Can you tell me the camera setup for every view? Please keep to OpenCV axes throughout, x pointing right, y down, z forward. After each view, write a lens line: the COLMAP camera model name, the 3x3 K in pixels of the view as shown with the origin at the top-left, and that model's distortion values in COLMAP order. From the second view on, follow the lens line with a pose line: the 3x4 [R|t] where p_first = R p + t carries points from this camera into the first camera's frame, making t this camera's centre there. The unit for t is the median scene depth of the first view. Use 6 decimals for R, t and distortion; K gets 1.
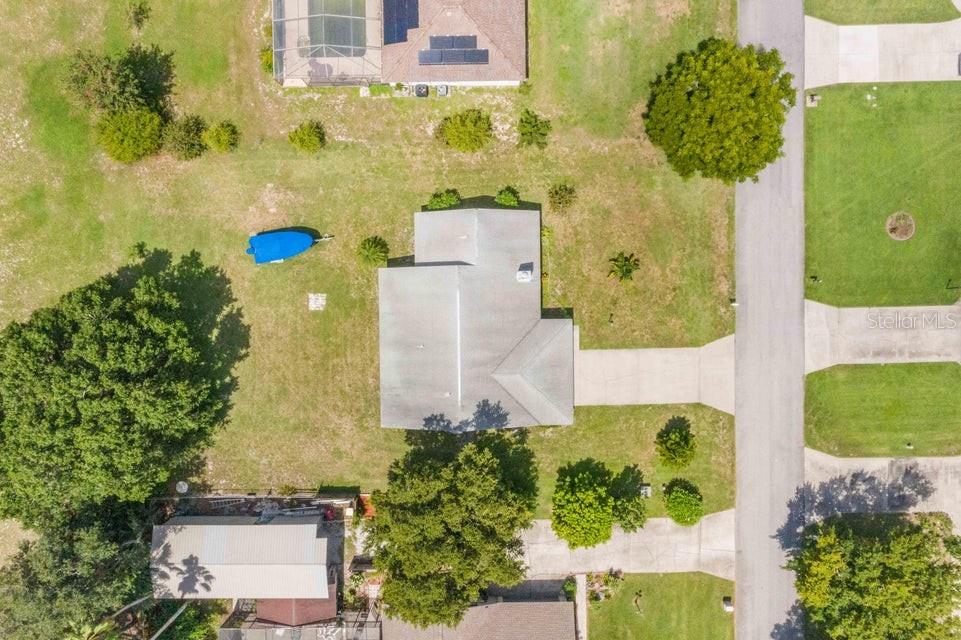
lens RADIAL K [[777.7, 0, 480.5], [0, 777.7, 319.8], [0, 0, 1]] dist [0.013599, 0.001796]
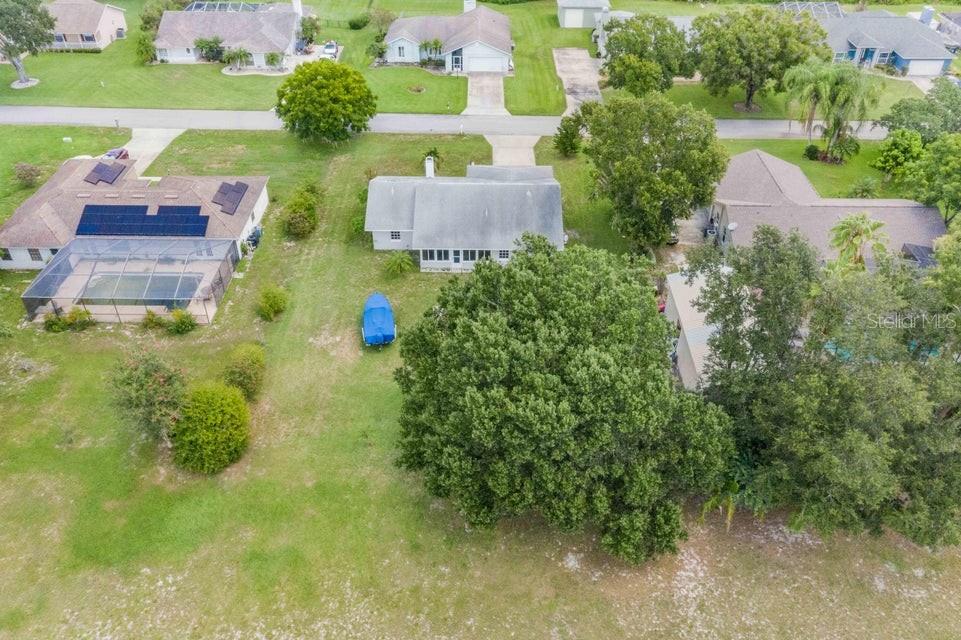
lens RADIAL K [[777.7, 0, 480.6], [0, 777.7, 319.8], [0, 0, 1]] dist [0.013599, 0.001796]
pose [[0.022920, -0.595504, 0.803025, -0.996256], [0.999698, 0.006492, -0.023720, 0.050148], [0.008912, 0.803326, 0.595473, 0.436889]]
